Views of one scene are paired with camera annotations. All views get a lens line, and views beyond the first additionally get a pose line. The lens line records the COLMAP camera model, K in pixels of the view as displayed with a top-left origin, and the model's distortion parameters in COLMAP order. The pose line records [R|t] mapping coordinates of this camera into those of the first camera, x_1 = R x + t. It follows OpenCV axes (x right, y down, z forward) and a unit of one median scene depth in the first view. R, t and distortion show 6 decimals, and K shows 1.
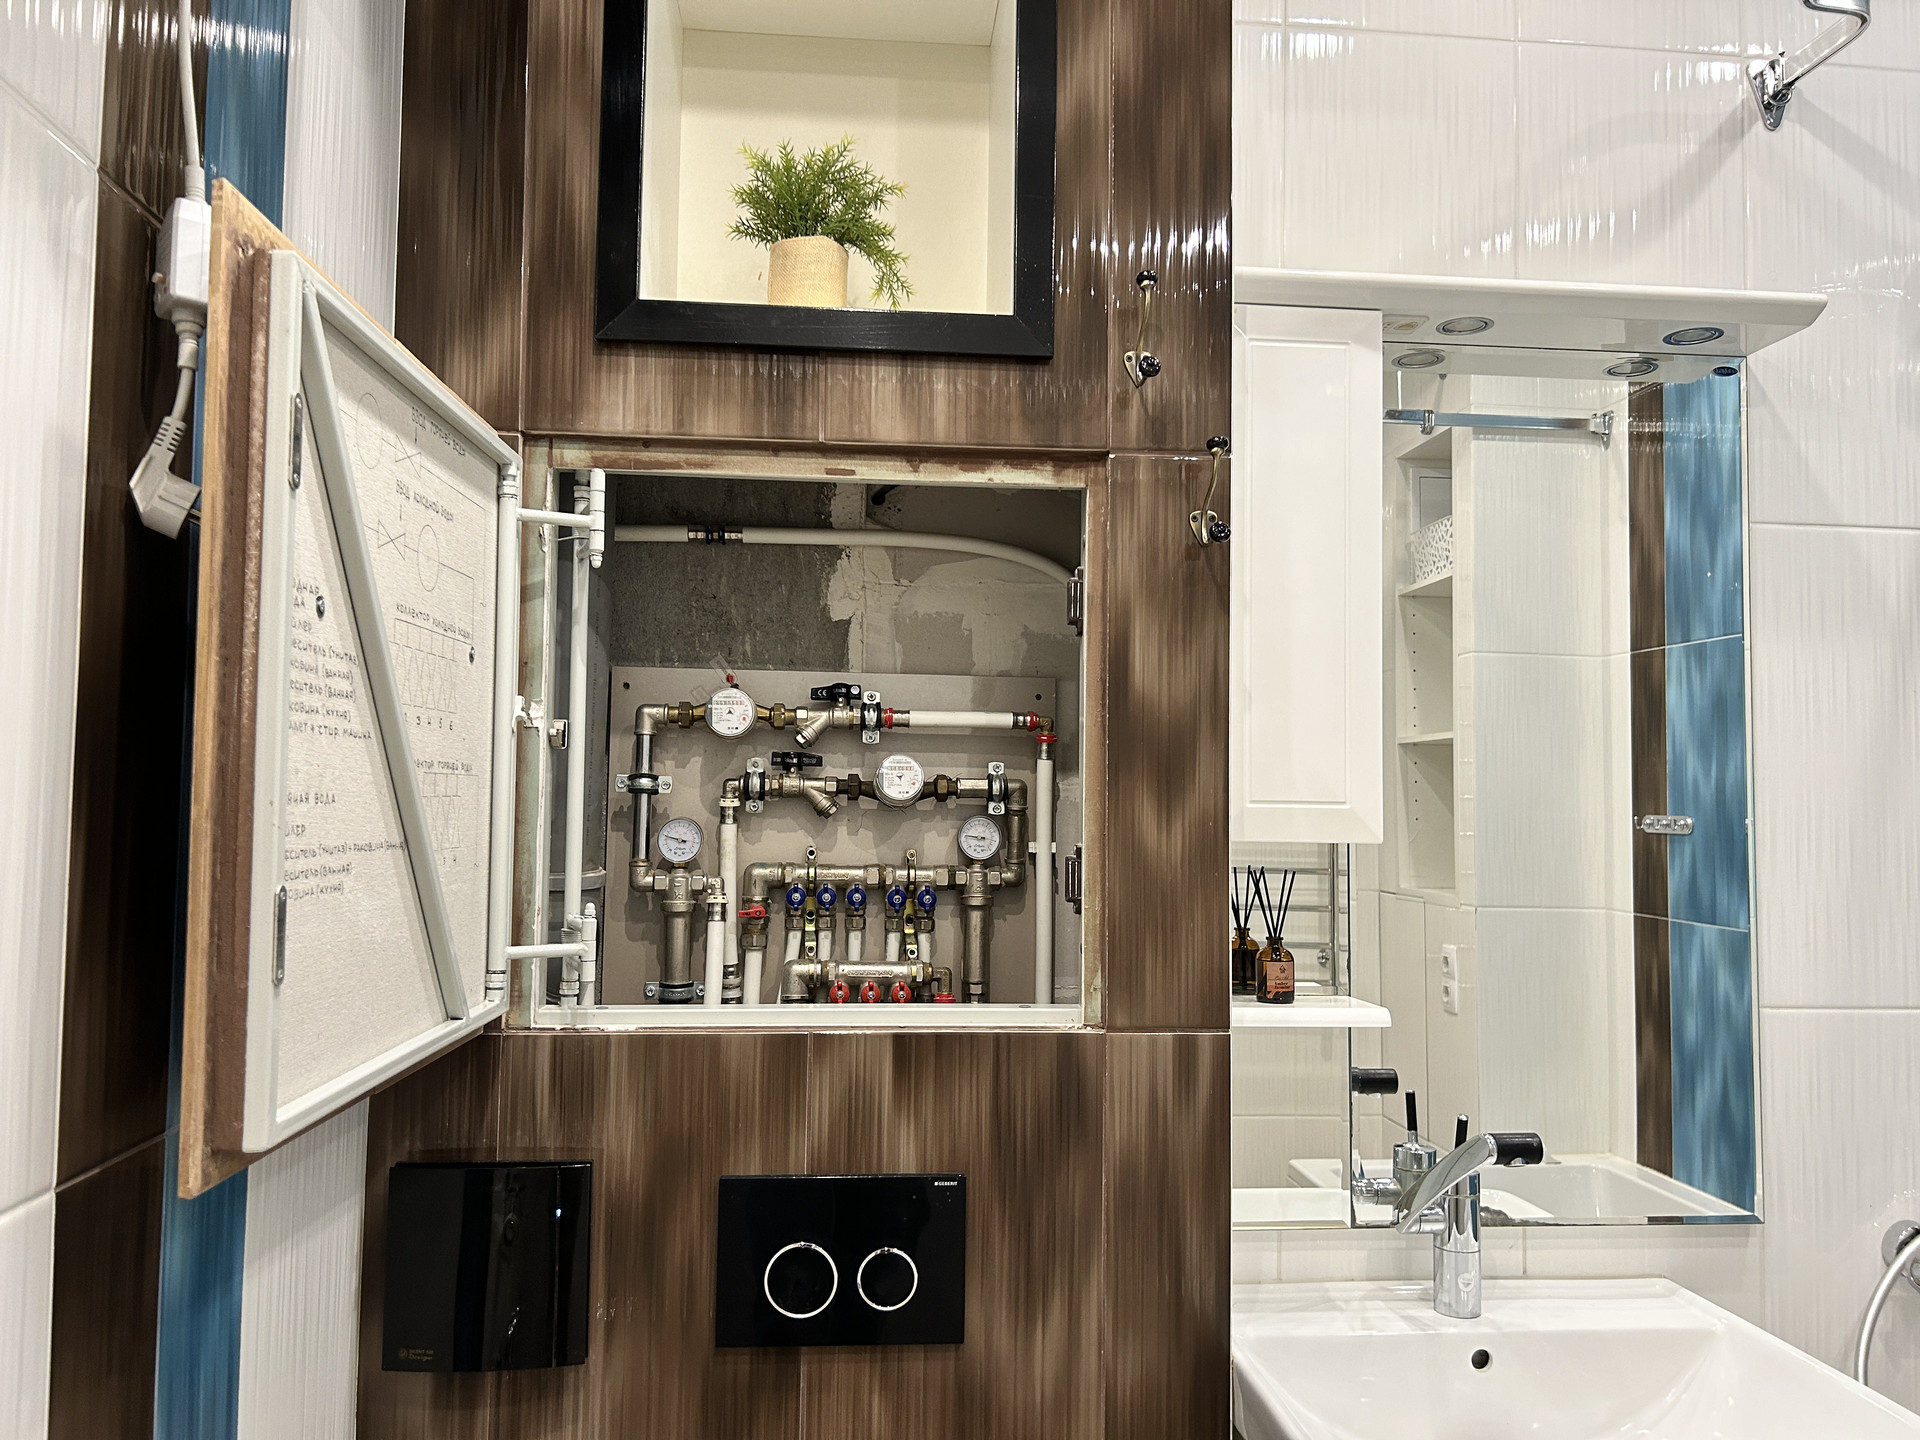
lens RADIAL K [[1449.7, 0, 964.8], [0, 1449.7, 720.3], [0, 0, 1]] dist [0.039421, -0.053867]
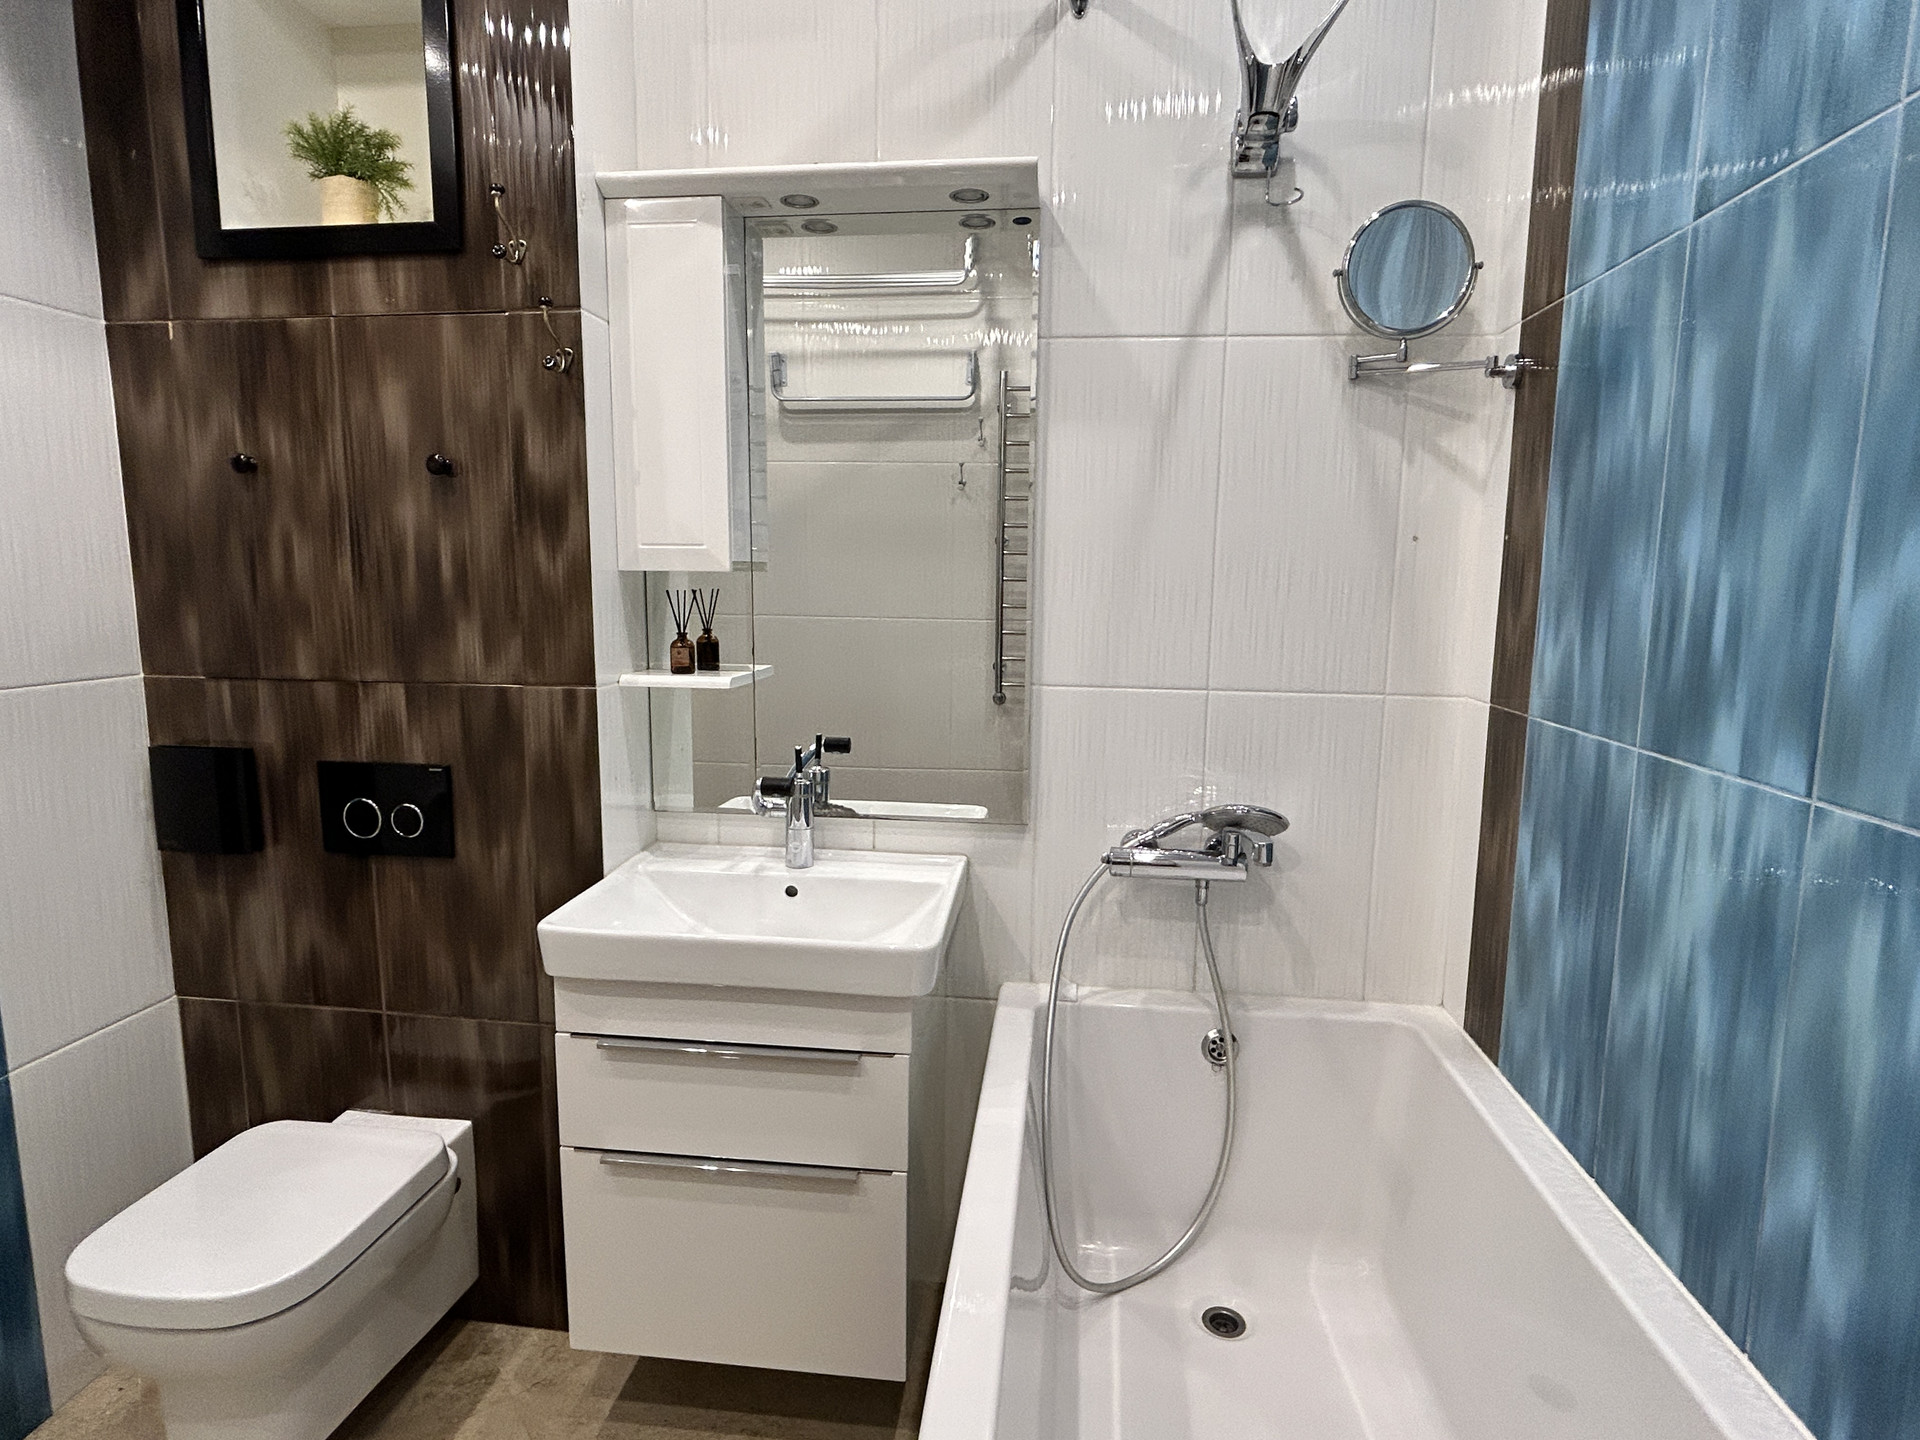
lens RADIAL K [[1028.7, 0, 955.0], [0, 1028.7, 714.8], [0, 0, 1]] dist [-0.009699, 0.006071]
pose [[0.976931, 0.026665, -0.211882, 0.805041], [0.015711, 0.980511, 0.195835, 0.026391], [0.212974, -0.194646, 0.957473, -0.015251]]
